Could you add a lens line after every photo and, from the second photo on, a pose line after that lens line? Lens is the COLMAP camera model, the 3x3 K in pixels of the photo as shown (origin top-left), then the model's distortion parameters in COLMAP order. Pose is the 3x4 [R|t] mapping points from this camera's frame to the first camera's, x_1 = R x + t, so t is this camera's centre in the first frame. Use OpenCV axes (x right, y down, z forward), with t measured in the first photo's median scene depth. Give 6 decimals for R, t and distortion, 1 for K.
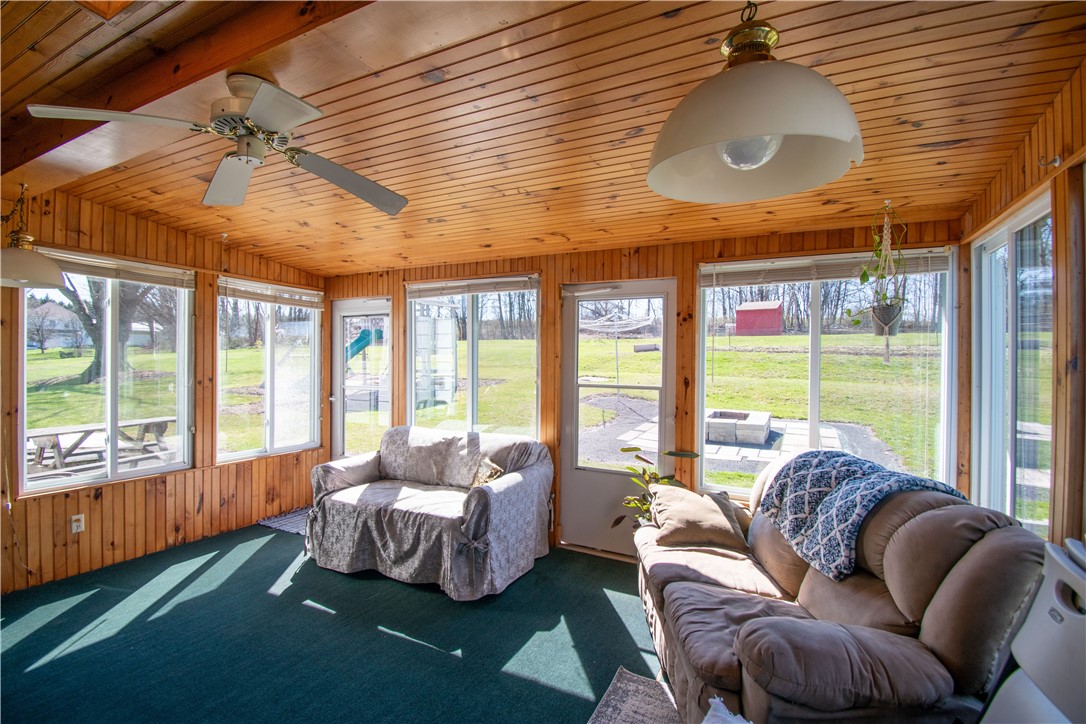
lens RADIAL K [[483.9, 0, 543.1], [0, 483.9, 363.2], [0, 0, 1]] dist [0.019206, -0.025393]
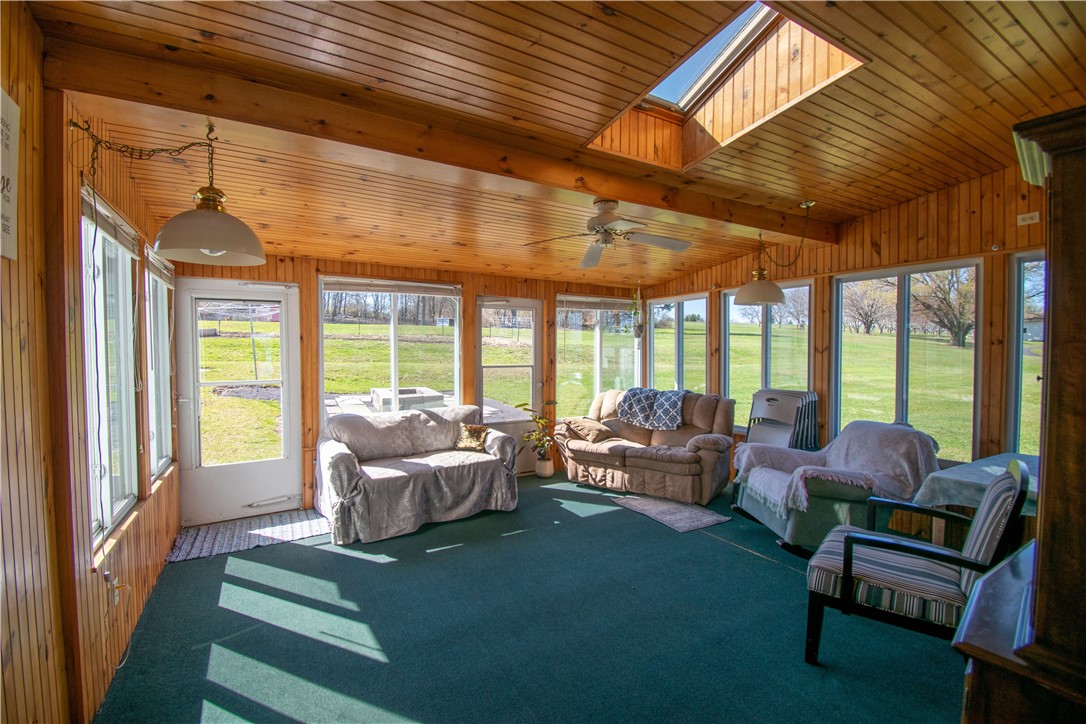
lens RADIAL K [[483.9, 0, 543.1], [0, 483.9, 363.2], [0, 0, 1]] dist [0.019206, -0.025393]
pose [[0.534195, -0.033735, 0.844688, -1.217155], [0.009171, 0.999376, 0.034113, -0.014714], [-0.845312, -0.010476, 0.534170, 0.105439]]
